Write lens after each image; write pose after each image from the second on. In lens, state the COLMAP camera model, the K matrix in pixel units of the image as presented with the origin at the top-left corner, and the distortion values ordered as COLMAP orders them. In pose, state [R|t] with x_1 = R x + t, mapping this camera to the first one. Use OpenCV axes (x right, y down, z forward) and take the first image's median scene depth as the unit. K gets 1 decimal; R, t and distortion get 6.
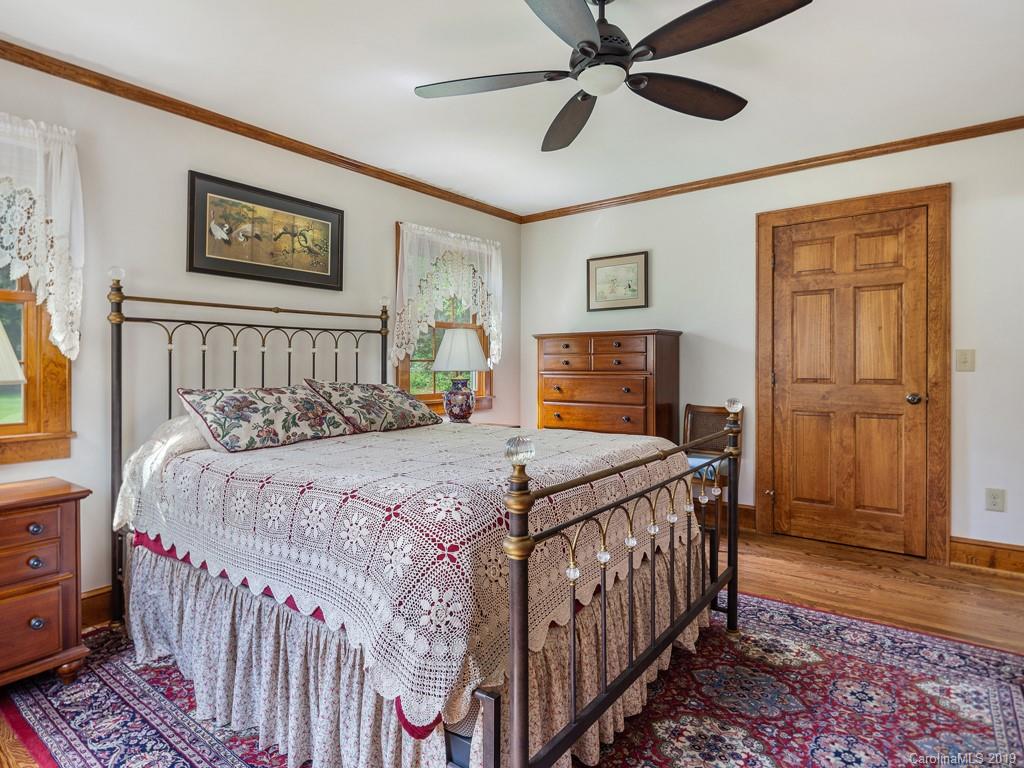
lens RADIAL K [[567.9, 0, 505.7], [0, 567.9, 378.9], [0, 0, 1]] dist [0.003068, 0.001358]
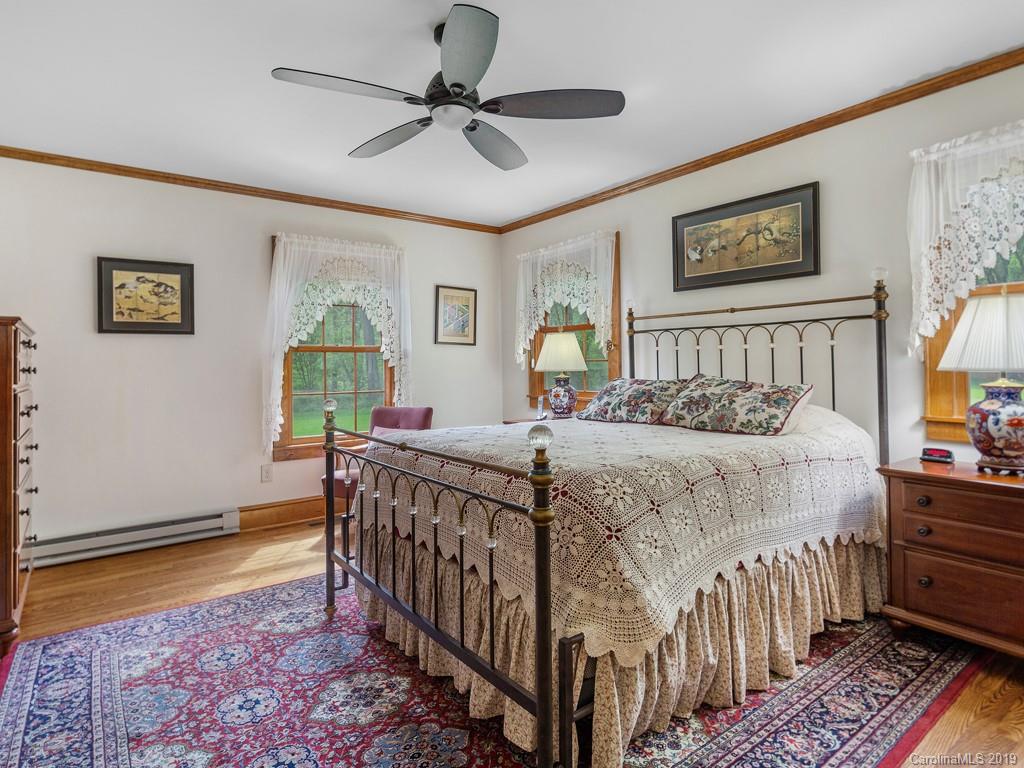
lens RADIAL K [[567.9, 0, 505.7], [0, 567.9, 378.9], [0, 0, 1]] dist [0.003068, 0.001358]
pose [[-0.269835, 0.039770, -0.962085, 0.812070], [-0.008249, 0.999015, 0.043610, -0.035893], [0.962871, 0.019704, -0.269241, 0.929477]]
